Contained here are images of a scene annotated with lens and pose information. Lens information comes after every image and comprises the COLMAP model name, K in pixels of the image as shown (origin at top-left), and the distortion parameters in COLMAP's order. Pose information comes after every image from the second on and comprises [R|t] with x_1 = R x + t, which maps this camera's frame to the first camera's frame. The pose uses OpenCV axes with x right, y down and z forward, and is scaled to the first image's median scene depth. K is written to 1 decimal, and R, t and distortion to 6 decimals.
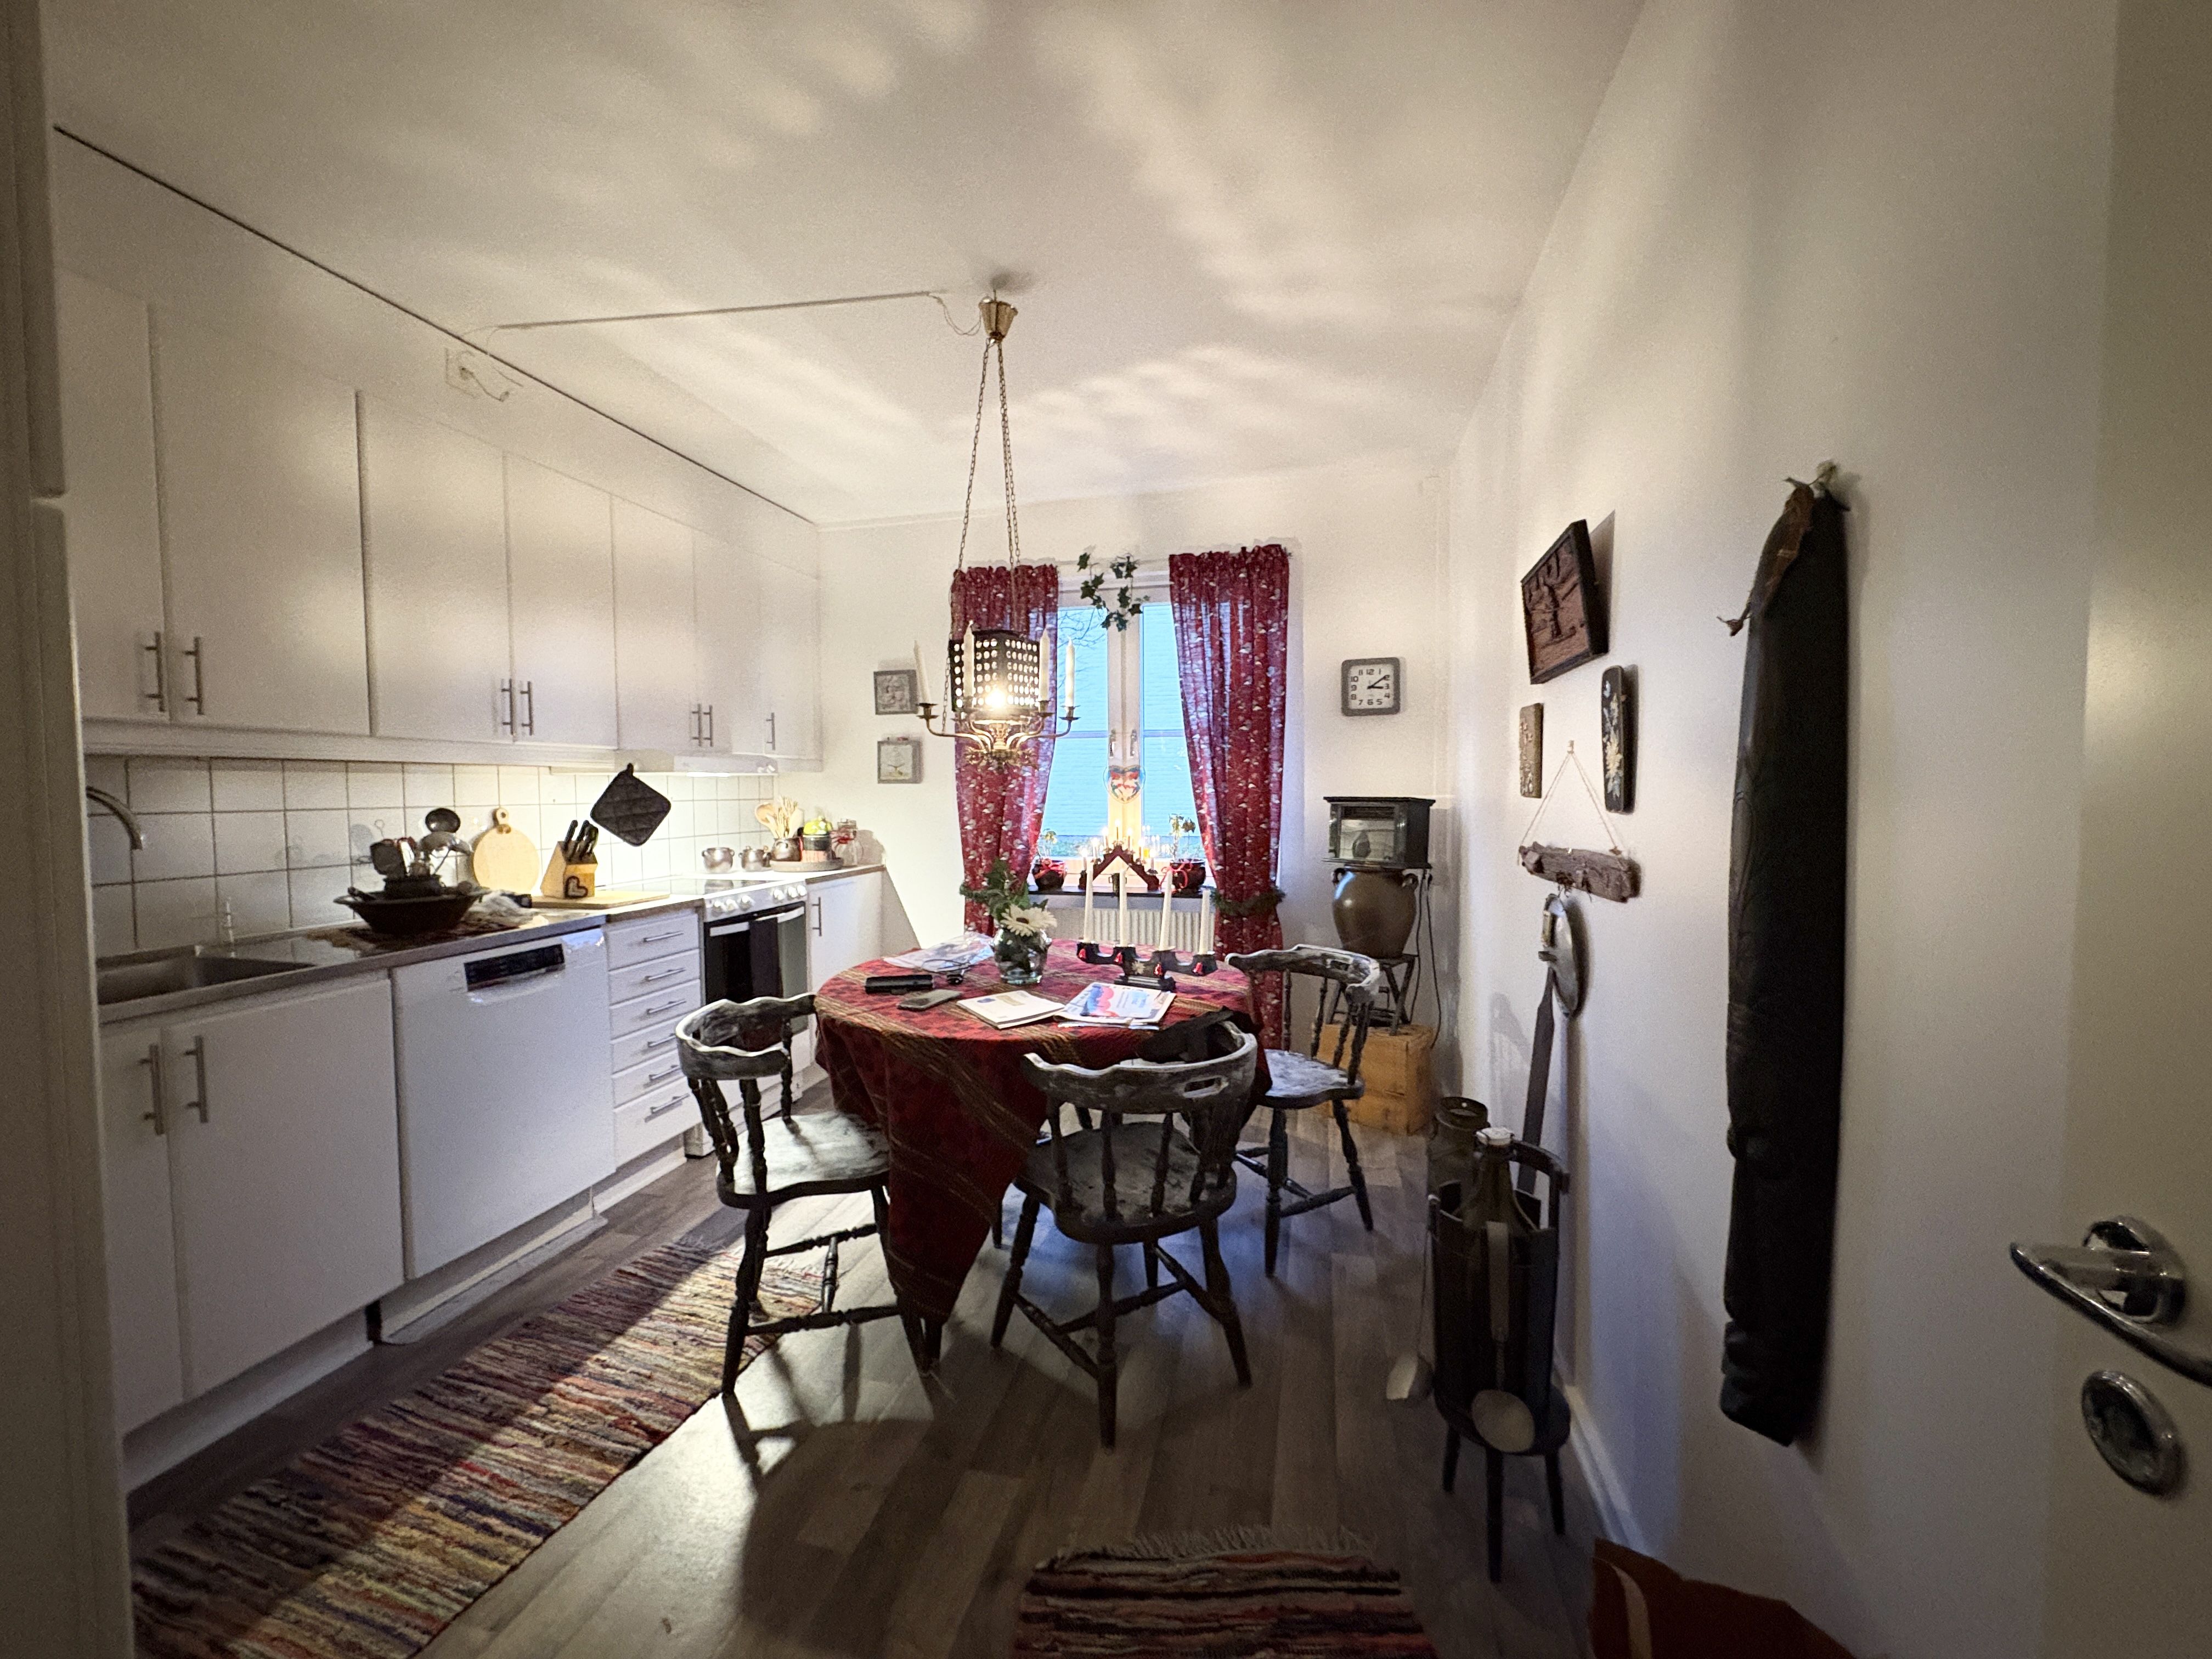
lens RADIAL K [[881.7, 0, 1105.8], [0, 881.7, 828.4], [0, 0, 1]] dist [0.000315, 0.000253]
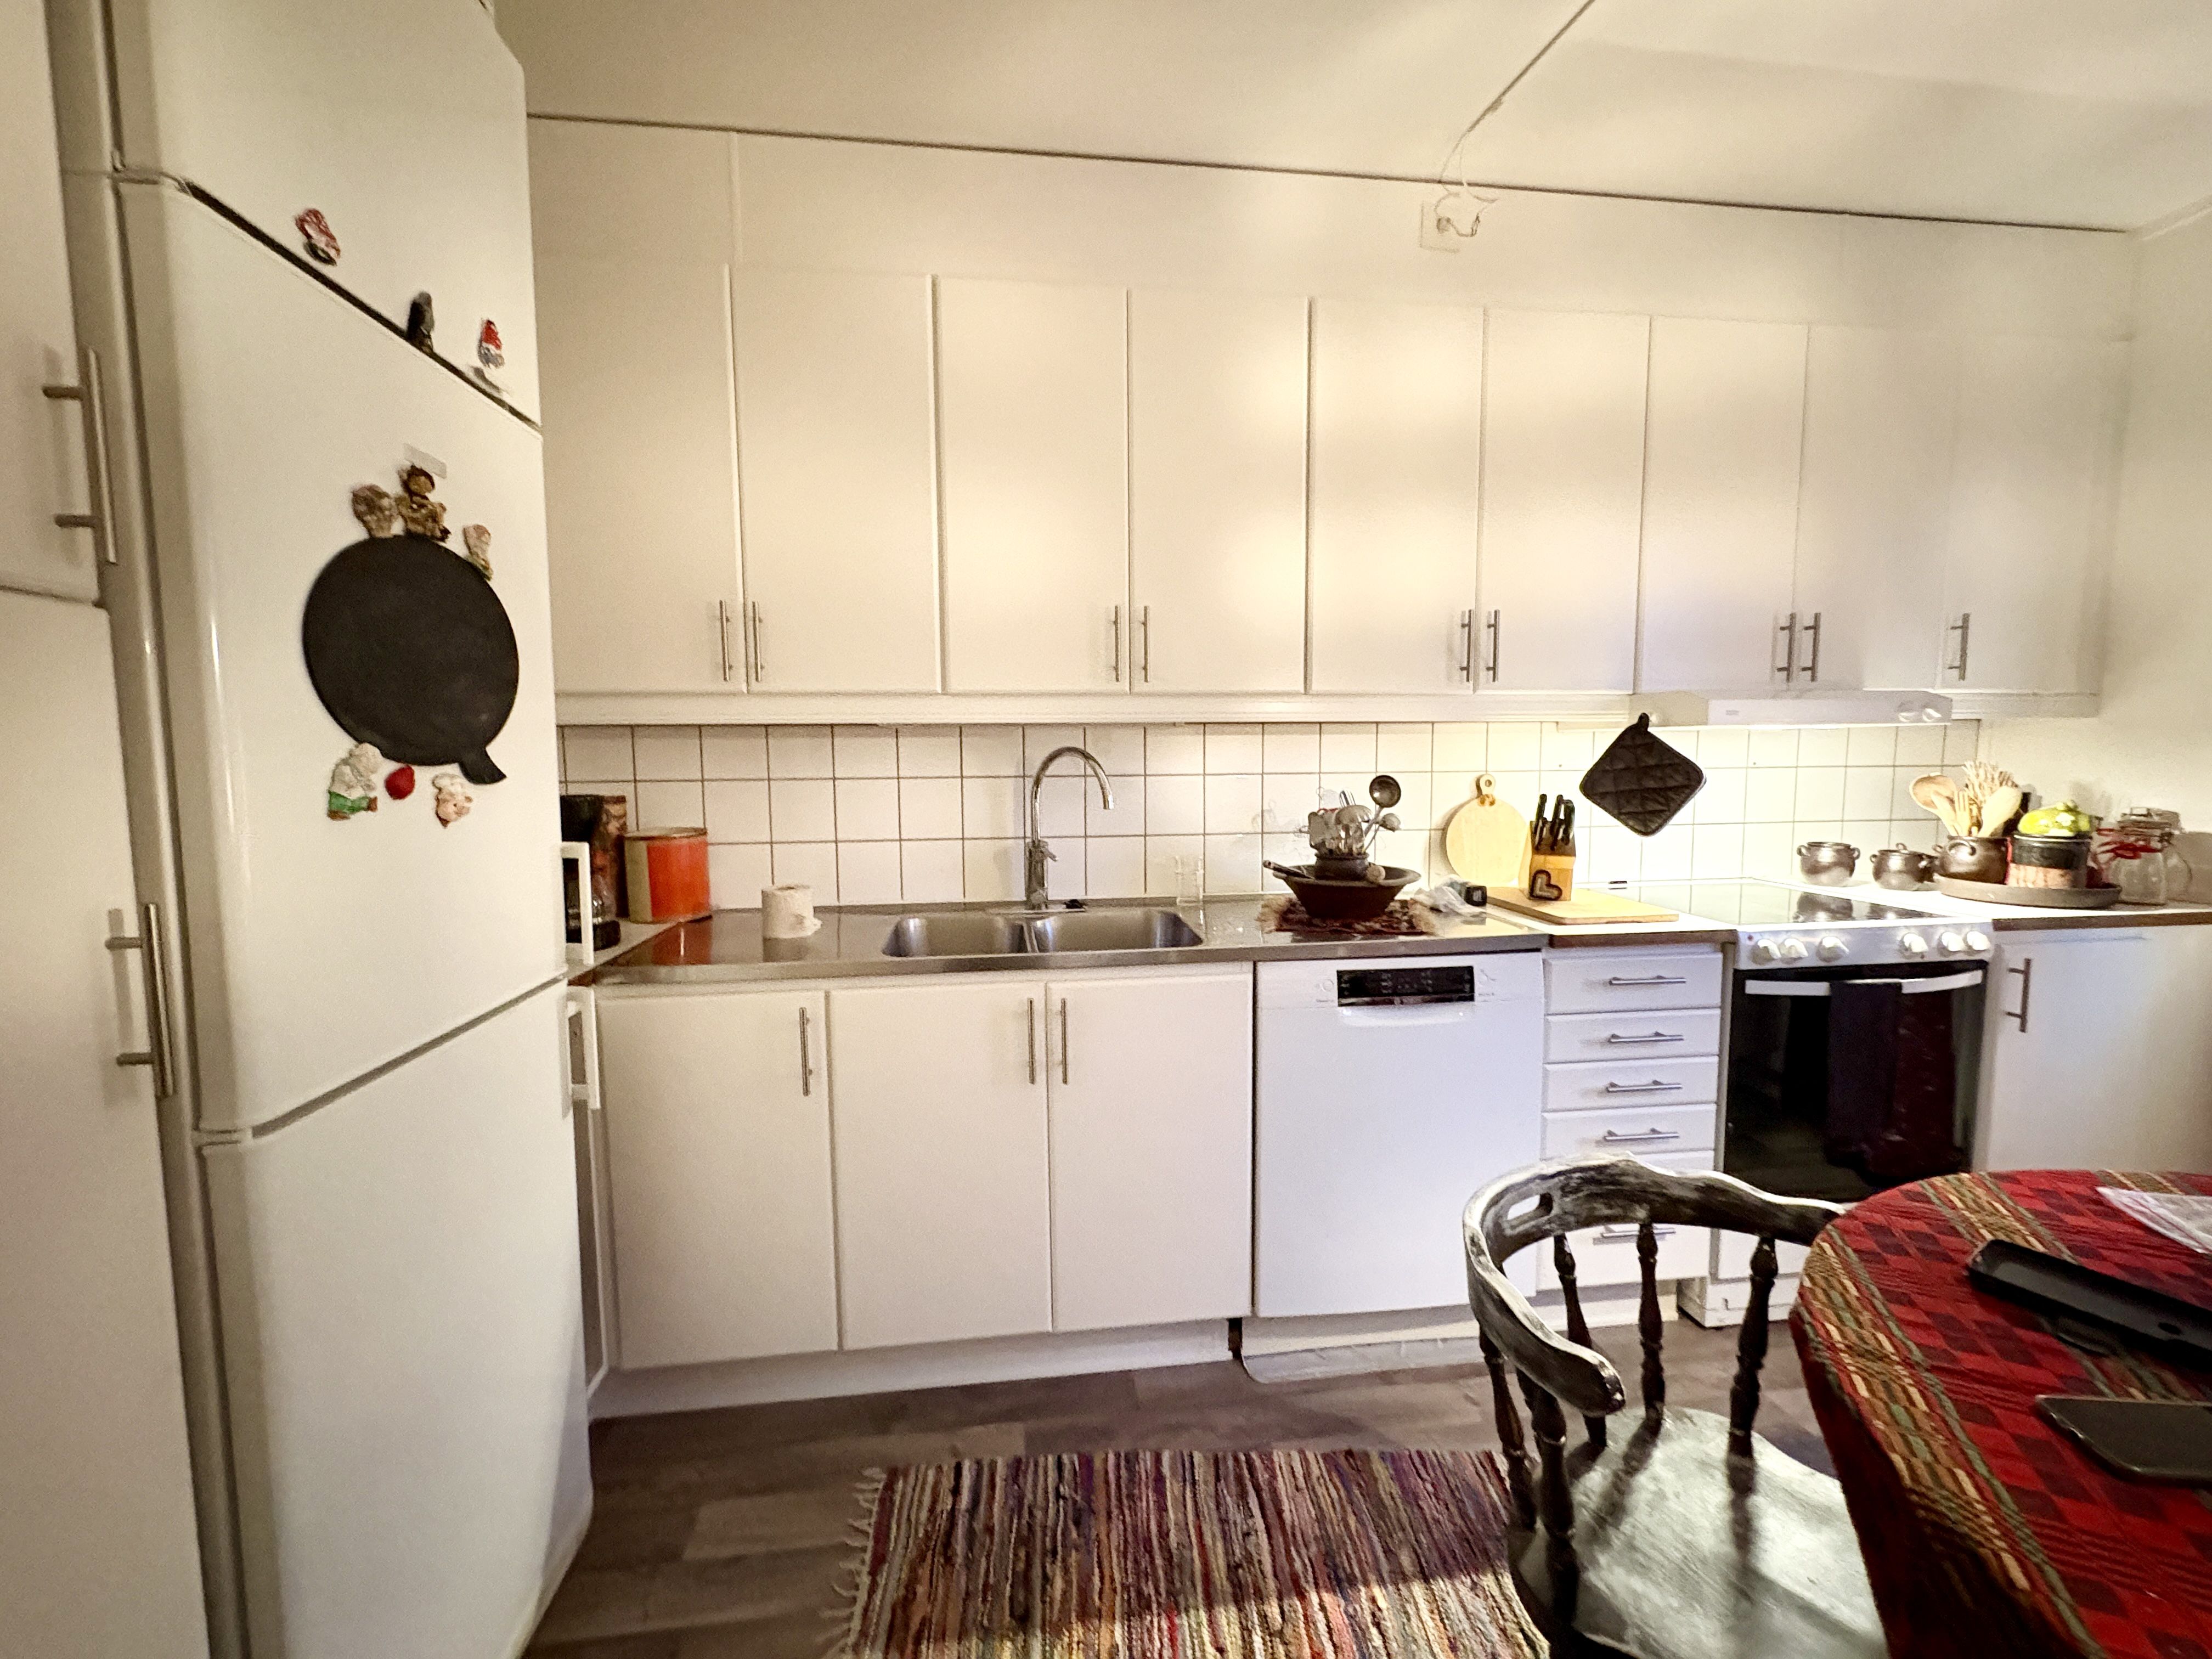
lens RADIAL K [[881.7, 0, 1100.0], [0, 881.7, 824.6], [0, 0, 1]] dist [0.000315, 0.000253]
pose [[0.347188, 0.083344, -0.934085, -0.042427], [-0.037562, 0.996480, 0.074950, -0.023821], [0.937043, 0.009065, 0.349097, 0.372457]]
